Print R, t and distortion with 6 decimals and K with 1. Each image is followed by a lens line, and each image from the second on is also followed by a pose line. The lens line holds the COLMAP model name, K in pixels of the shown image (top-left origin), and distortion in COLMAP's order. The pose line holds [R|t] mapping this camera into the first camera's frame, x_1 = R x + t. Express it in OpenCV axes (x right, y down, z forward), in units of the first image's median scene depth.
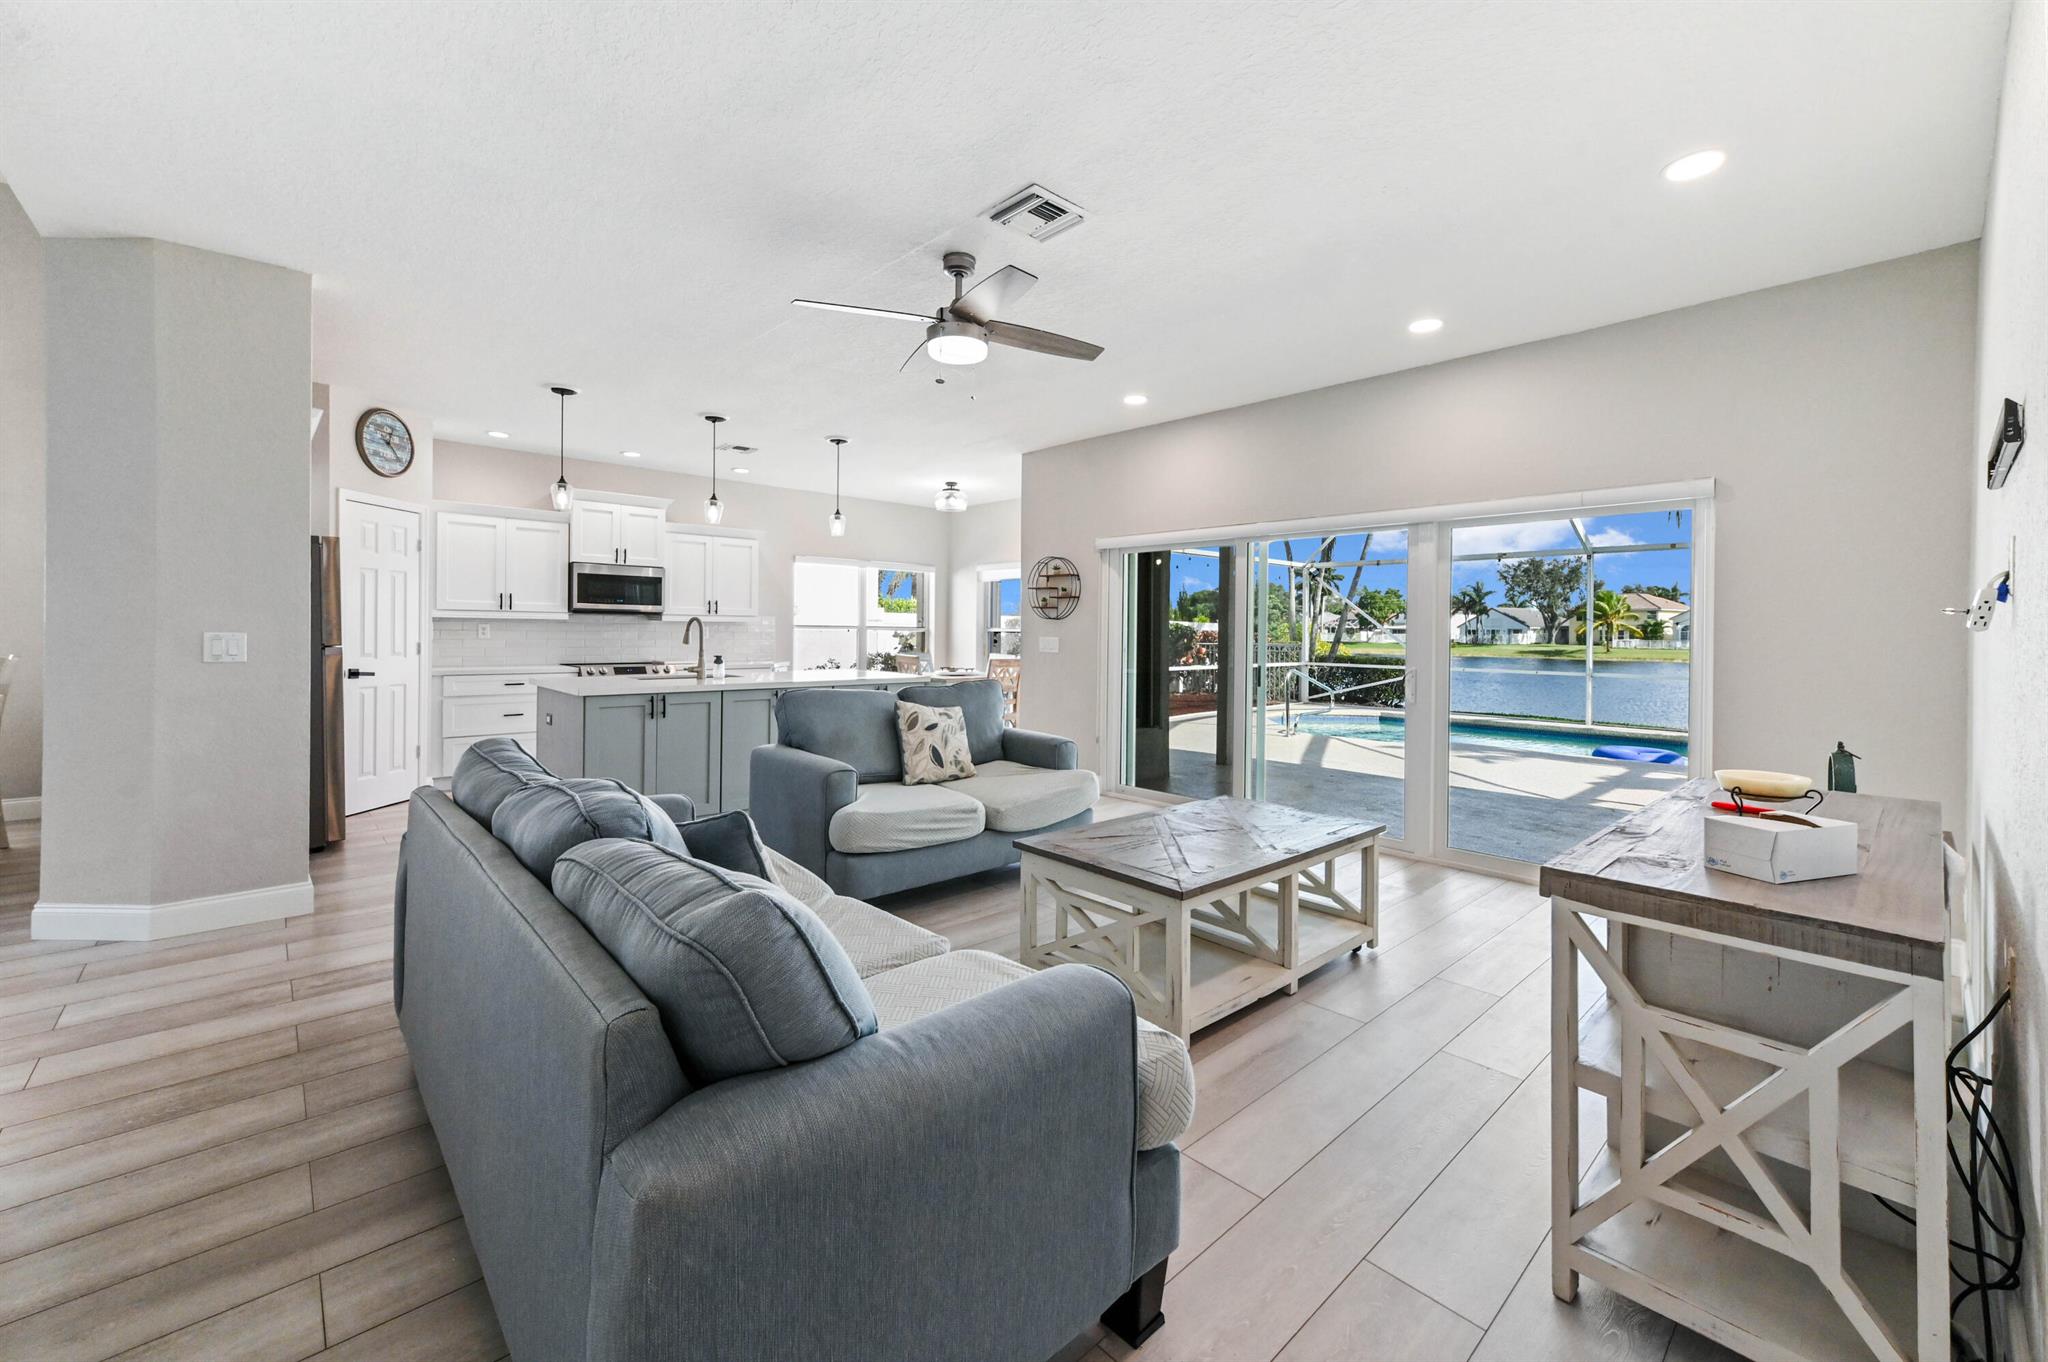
lens RADIAL K [[813.3, 0, 1036.0], [0, 813.3, 635.9], [0, 0, 1]] dist [0.002771, 0.000033]
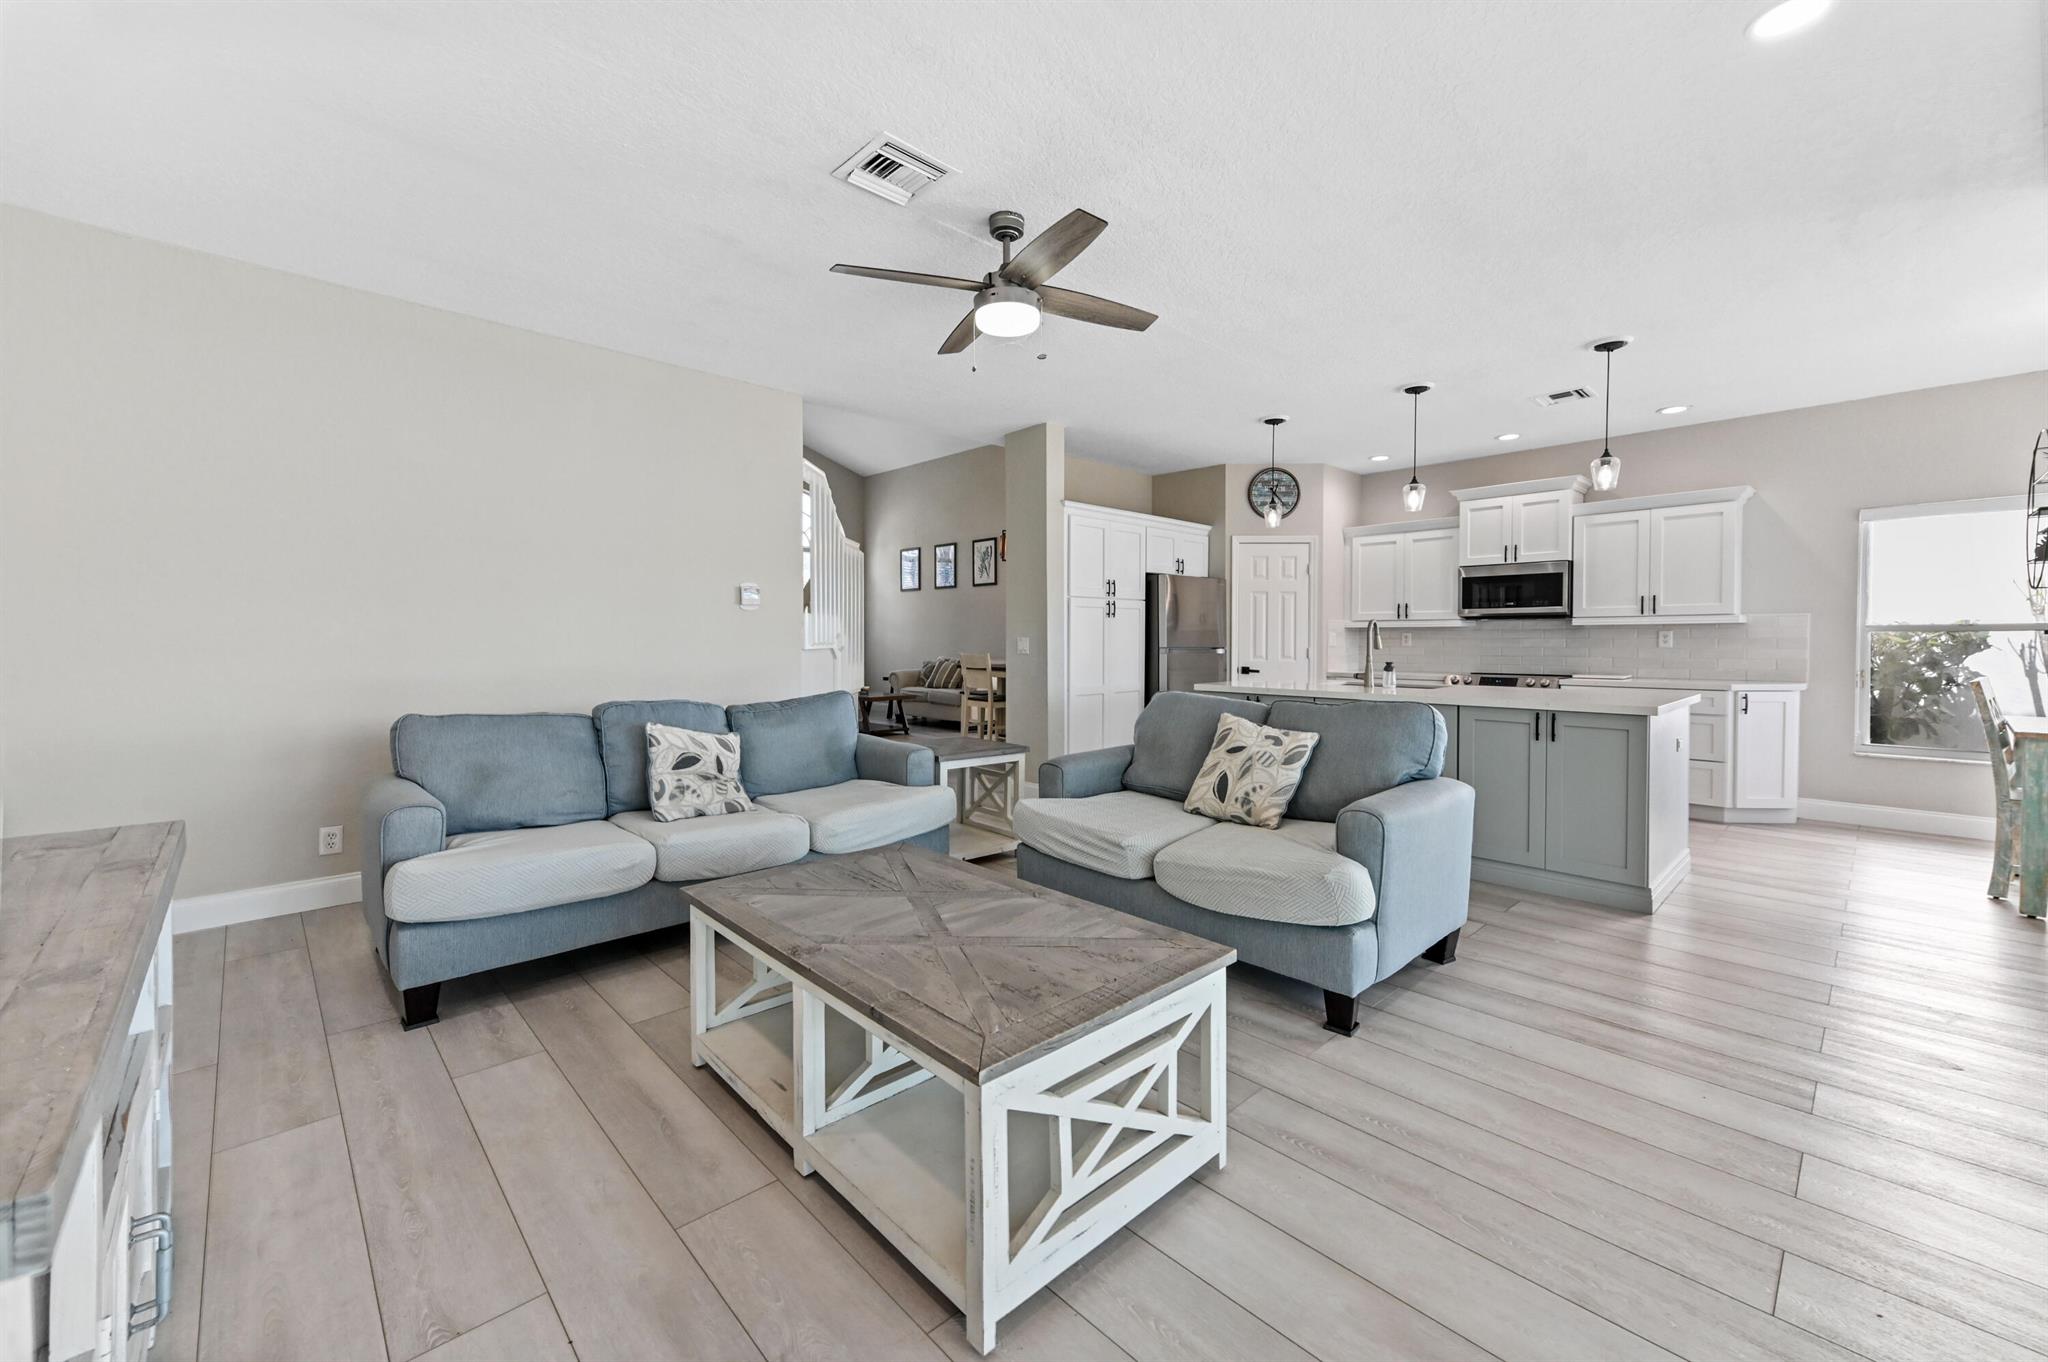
lens RADIAL K [[813.3, 0, 1033.3], [0, 813.3, 660.9], [0, 0, 1]] dist [0.002771, 0.000033]
pose [[0.018788, 0.014699, -0.999715, 0.439574], [-0.005215, 0.999880, 0.014603, 0.010870], [0.999810, 0.004939, 0.018862, 0.536298]]
